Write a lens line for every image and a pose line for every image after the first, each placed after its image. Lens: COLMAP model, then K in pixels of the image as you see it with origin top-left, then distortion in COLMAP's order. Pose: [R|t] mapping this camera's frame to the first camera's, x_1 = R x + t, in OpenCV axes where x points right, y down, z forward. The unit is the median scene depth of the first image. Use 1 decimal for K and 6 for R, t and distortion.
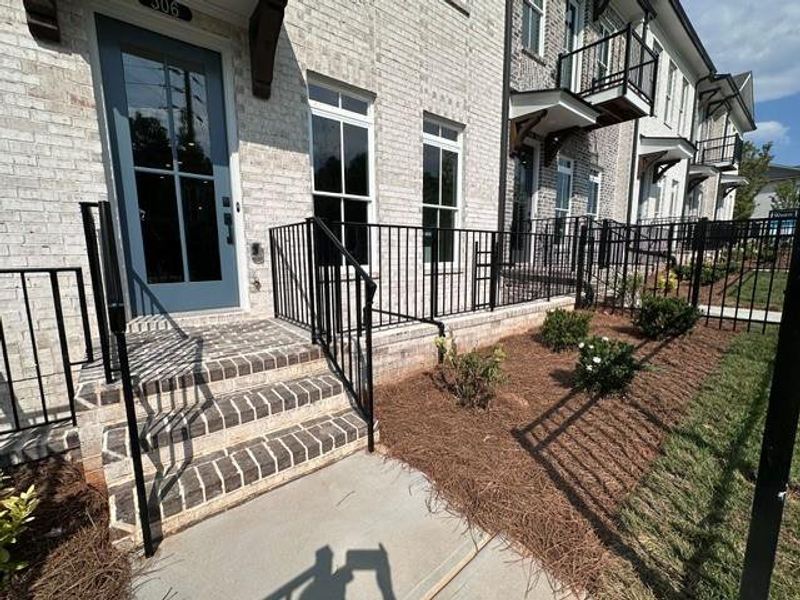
lens RADIAL K [[336.8, 0, 399.2], [0, 336.8, 299.4], [0, 0, 1]] dist [-0.001800, 0.000636]
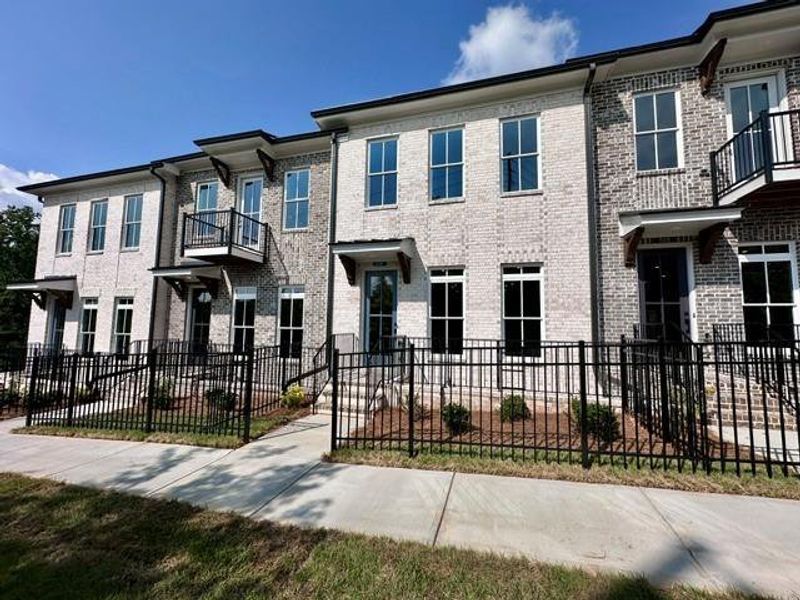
lens RADIAL K [[336.8, 0, 400.0], [0, 336.8, 299.7], [0, 0, 1]] dist [-0.001800, 0.000636]
pose [[0.566608, -0.059116, -0.821864, 1.071782], [-0.135649, 0.977122, -0.163803, -0.048117], [0.812745, 0.204297, 0.545626, -0.248943]]
